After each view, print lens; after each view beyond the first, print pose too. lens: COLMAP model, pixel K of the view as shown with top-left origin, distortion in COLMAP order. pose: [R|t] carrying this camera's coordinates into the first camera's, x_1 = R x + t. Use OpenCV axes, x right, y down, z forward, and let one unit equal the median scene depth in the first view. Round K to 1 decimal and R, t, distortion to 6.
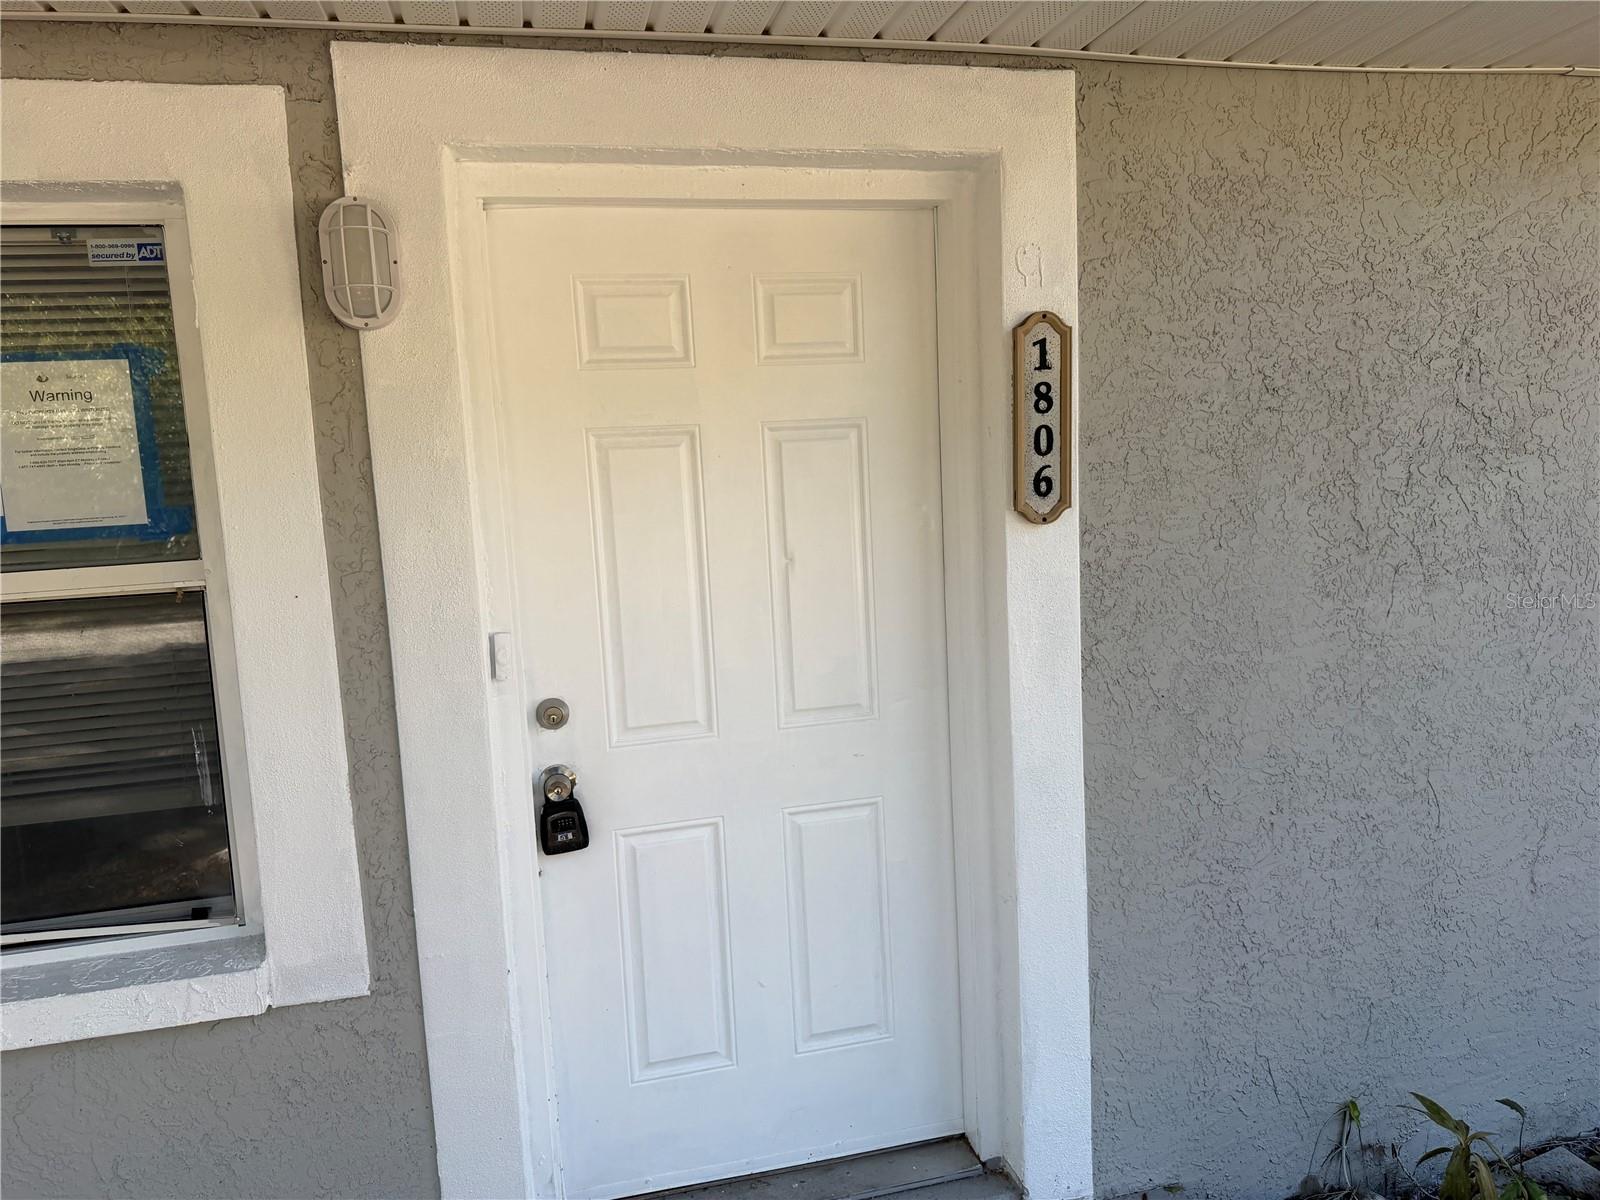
lens RADIAL K [[1135.5, 0, 800.0], [0, 1135.5, 600.0], [0, 0, 1]] dist [0.028707, -0.003651]
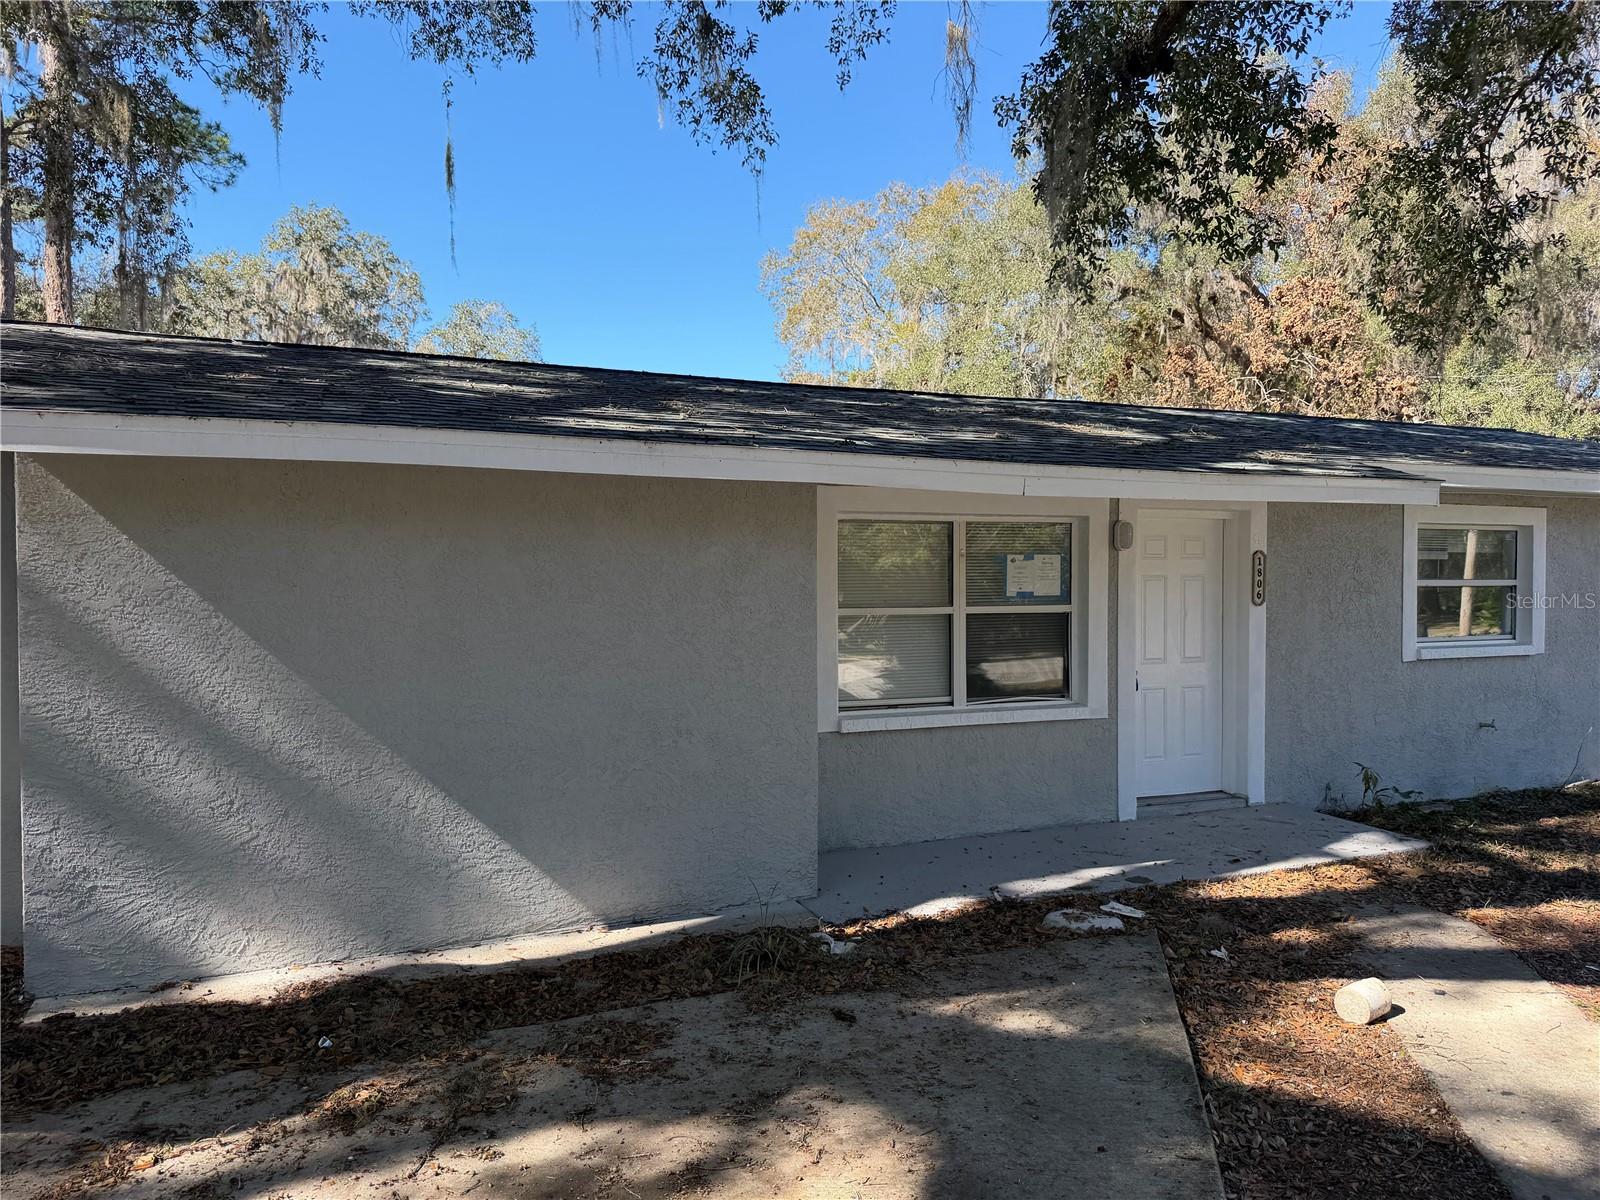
lens RADIAL K [[1179.4, 0, 800.0], [0, 1179.4, 600.0], [0, 0, 1]] dist [-0.001900, -0.002566]
pose [[0.987634, 0.042758, 0.150835, -1.832127], [-0.027474, 0.994405, -0.101995, 0.344738], [-0.154353, 0.096590, 0.983283, -2.543190]]
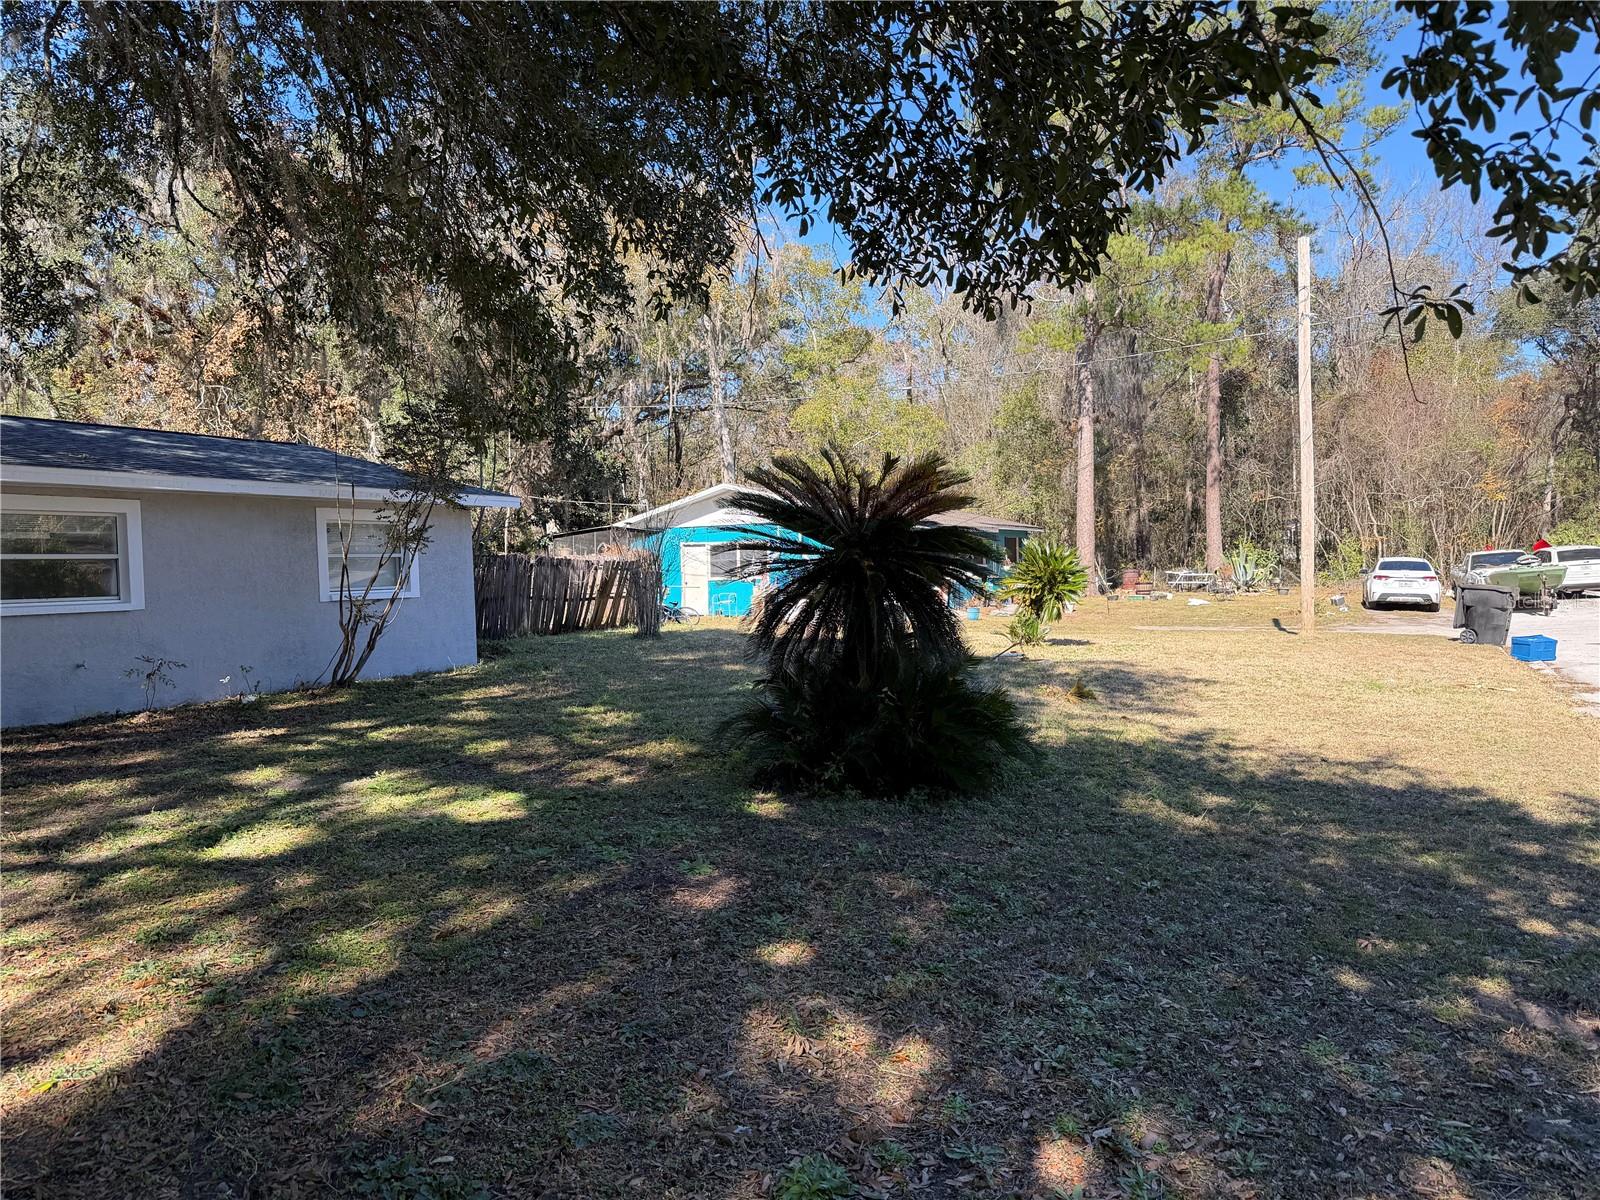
lens RADIAL K [[1116.1, 0, 801.6], [0, 1116.1, 598.1], [0, 0, 1]] dist [0.003790, -0.028206]
pose [[0.642100, 0.009560, 0.766561, -0.564170], [0.082836, 0.993203, -0.081773, 0.695347], [-0.762132, 0.116006, 0.636944, -4.723159]]
